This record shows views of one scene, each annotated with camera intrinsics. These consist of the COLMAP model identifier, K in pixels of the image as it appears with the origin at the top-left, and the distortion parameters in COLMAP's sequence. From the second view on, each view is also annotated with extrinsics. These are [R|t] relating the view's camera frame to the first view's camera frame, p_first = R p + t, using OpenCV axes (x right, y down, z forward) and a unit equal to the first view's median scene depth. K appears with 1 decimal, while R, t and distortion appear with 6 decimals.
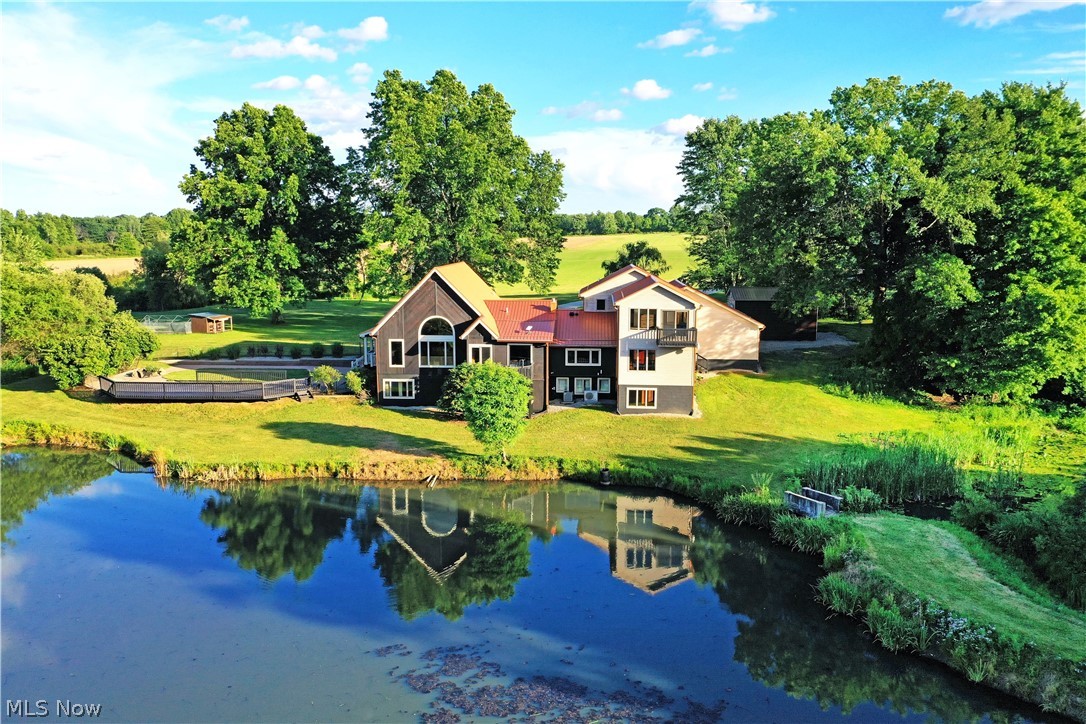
lens RADIAL K [[879.2, 0, 543.0], [0, 879.2, 362.0], [0, 0, 1]] dist [0.000598, 0.002675]
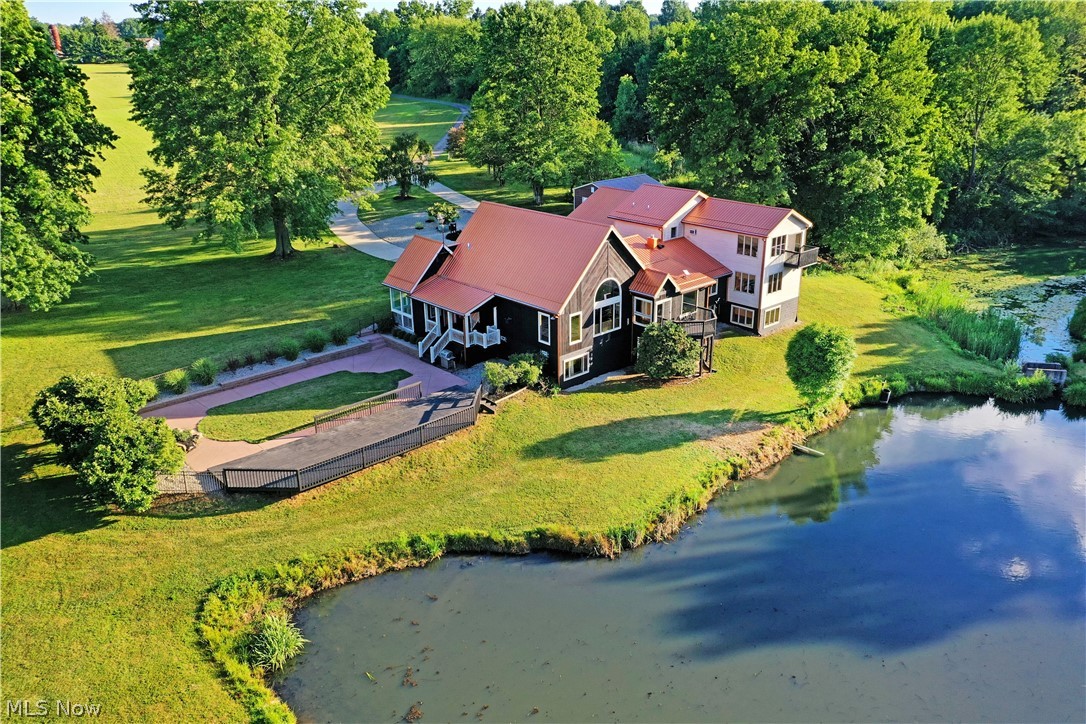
lens RADIAL K [[879.2, 0, 543.0], [0, 879.2, 362.0], [0, 0, 1]] dist [0.000598, 0.002675]
pose [[0.675060, -0.265702, 0.688256, -0.811168], [0.116871, 0.959630, 0.255835, -0.208523], [-0.728447, -0.092267, 0.678861, 0.429498]]
